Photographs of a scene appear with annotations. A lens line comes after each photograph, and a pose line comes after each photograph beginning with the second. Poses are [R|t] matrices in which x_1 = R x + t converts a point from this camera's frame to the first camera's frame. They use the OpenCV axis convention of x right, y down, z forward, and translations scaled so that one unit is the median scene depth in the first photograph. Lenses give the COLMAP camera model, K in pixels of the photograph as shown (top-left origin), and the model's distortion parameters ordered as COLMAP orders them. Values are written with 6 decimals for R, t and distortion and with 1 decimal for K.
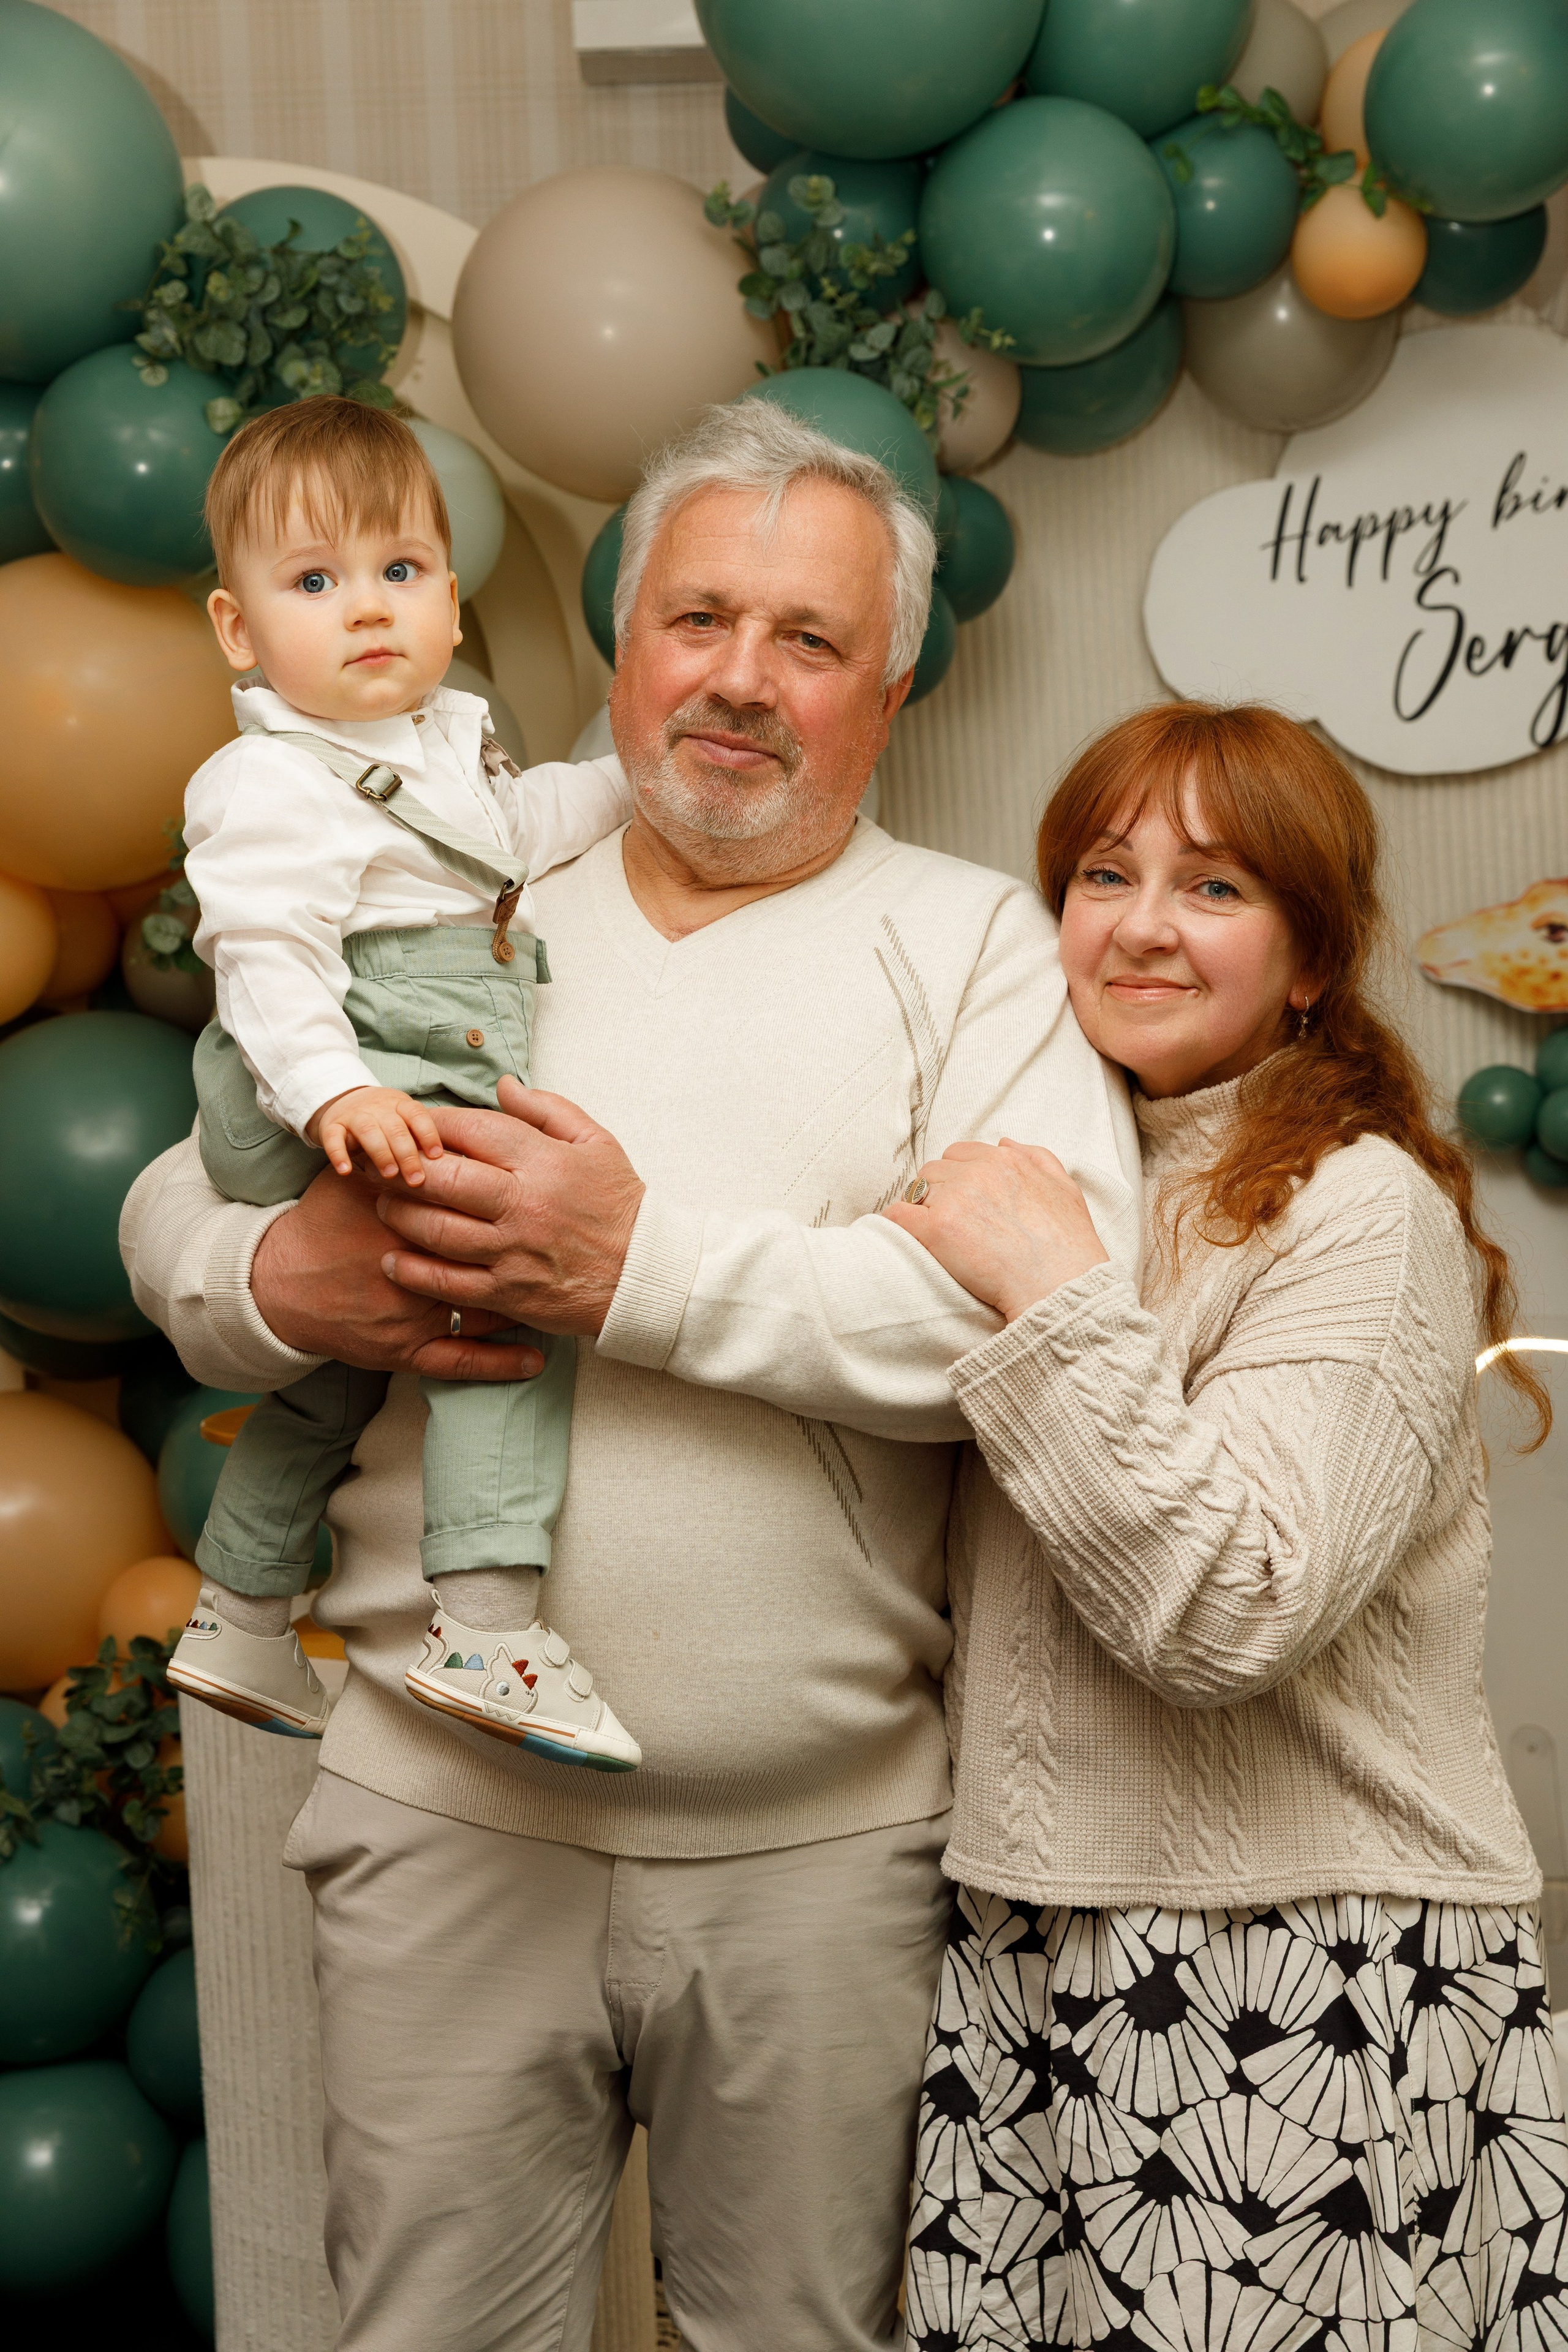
lens RADIAL K [[2810.7, 0, 790.9], [0, 2810.7, 1179.4], [0, 0, 1]] dist [0.010378, 0.000000]
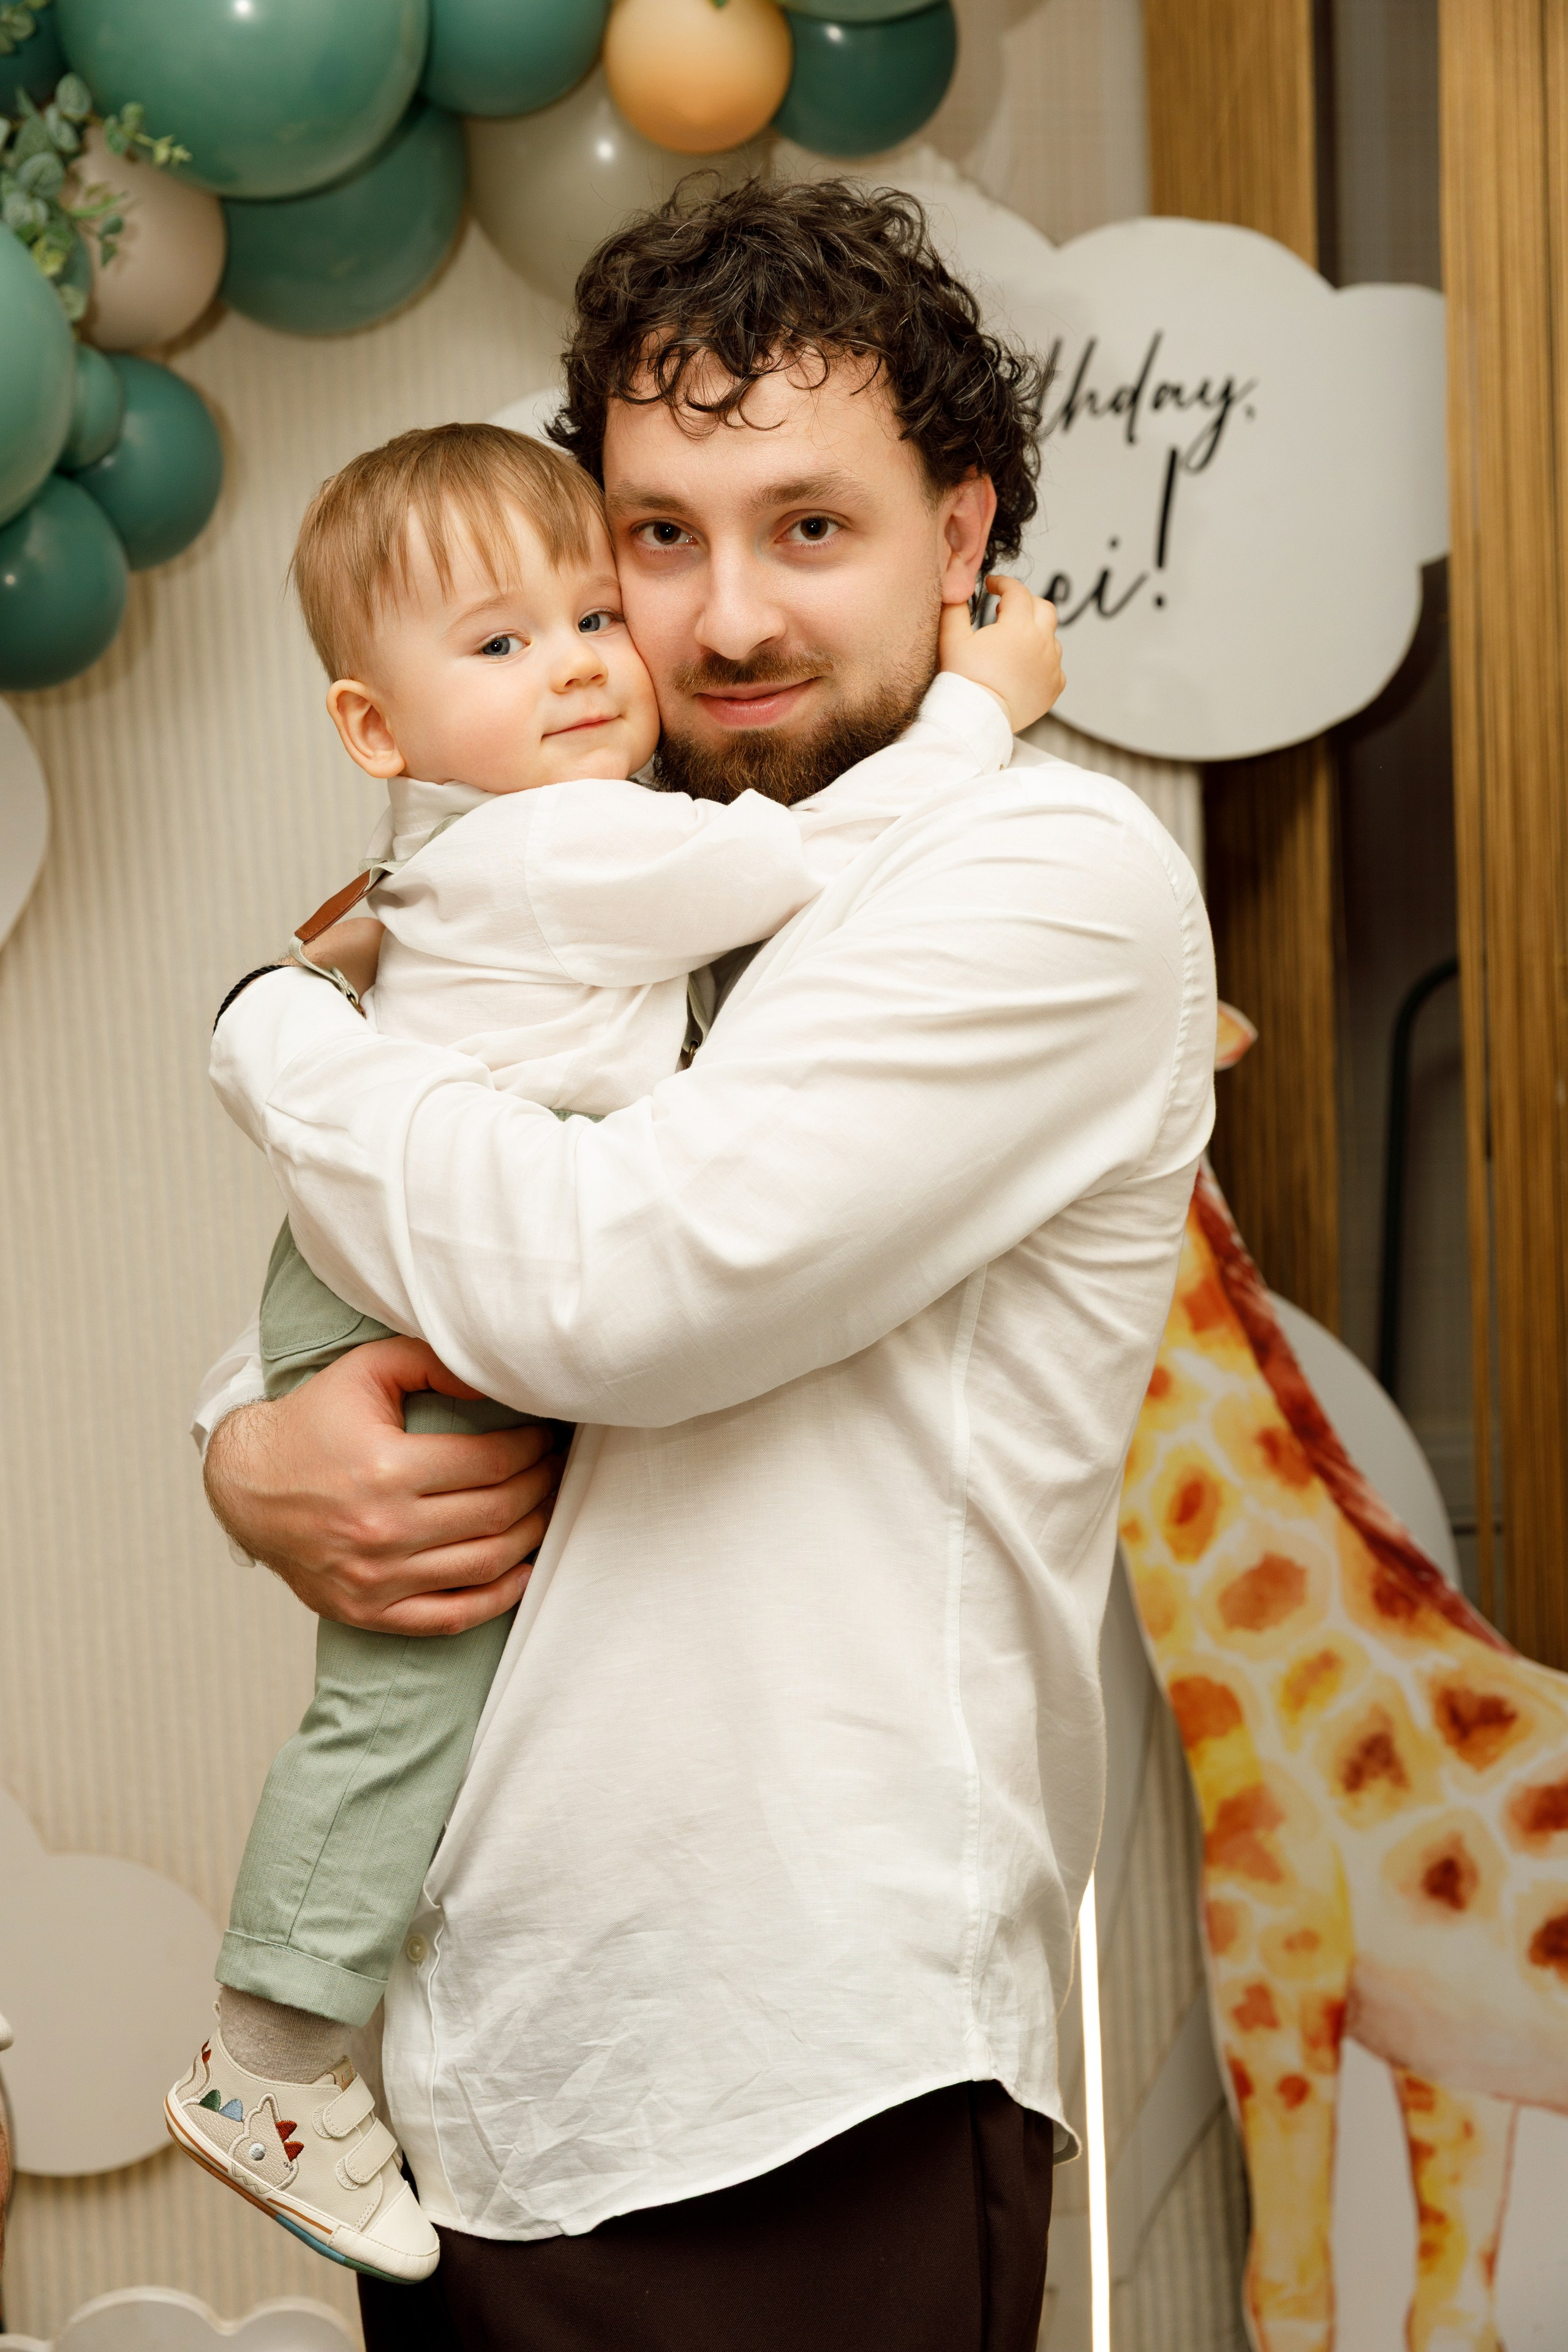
lens RADIAL K [[3304.4, 0, 799.1], [0, 3304.4, 1189.9], [0, 0, 1]] dist [0.010805, 0.000000]
pose [[0.984921, -0.011622, 0.172616, 0.081639], [0.015239, 0.999691, -0.019643, -0.027228], [-0.172335, 0.021977, 0.984793, 0.182348]]
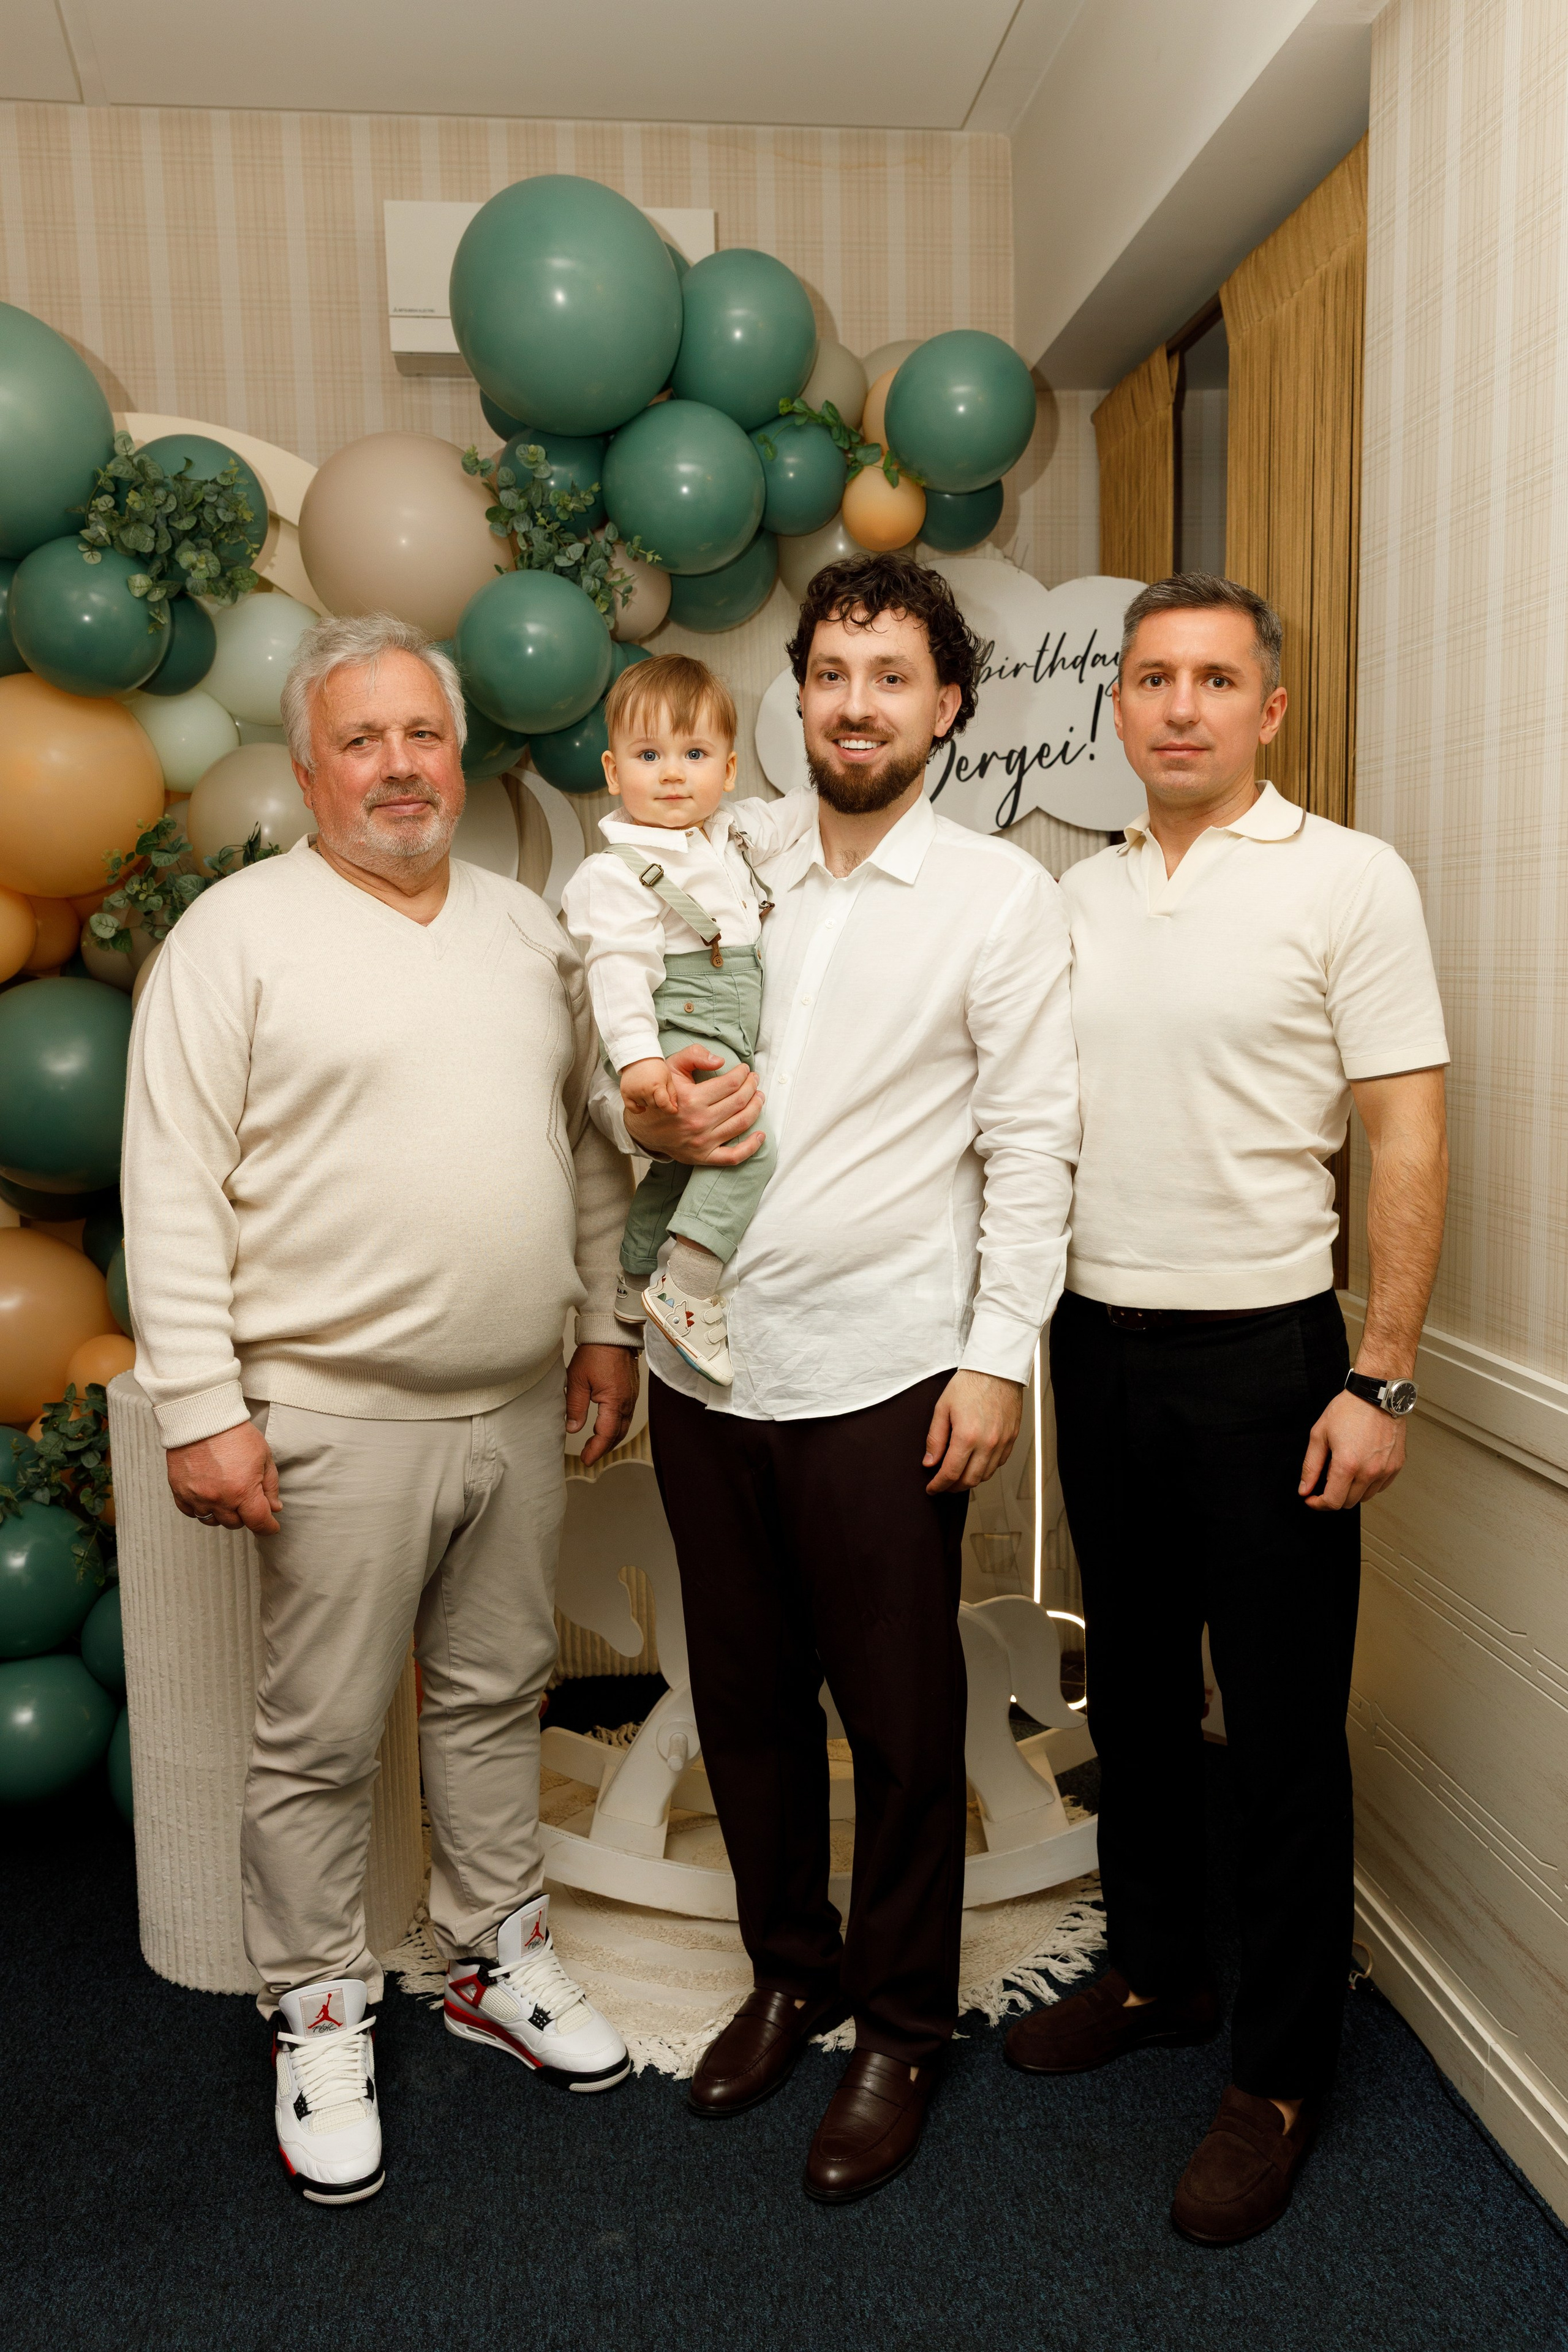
lens RADIAL K [[1871.1, 0, 782.9], [0, 1871.1, 1180.5], [0, 0, 1]] dist [0.031814, -0.027337]
pose [[0.995093, 0.005307, 0.098800, 0.044186], [-0.008497, 0.999455, 0.031892, 0.015378], [-0.098577, -0.032575, 0.994596, -0.059385]]
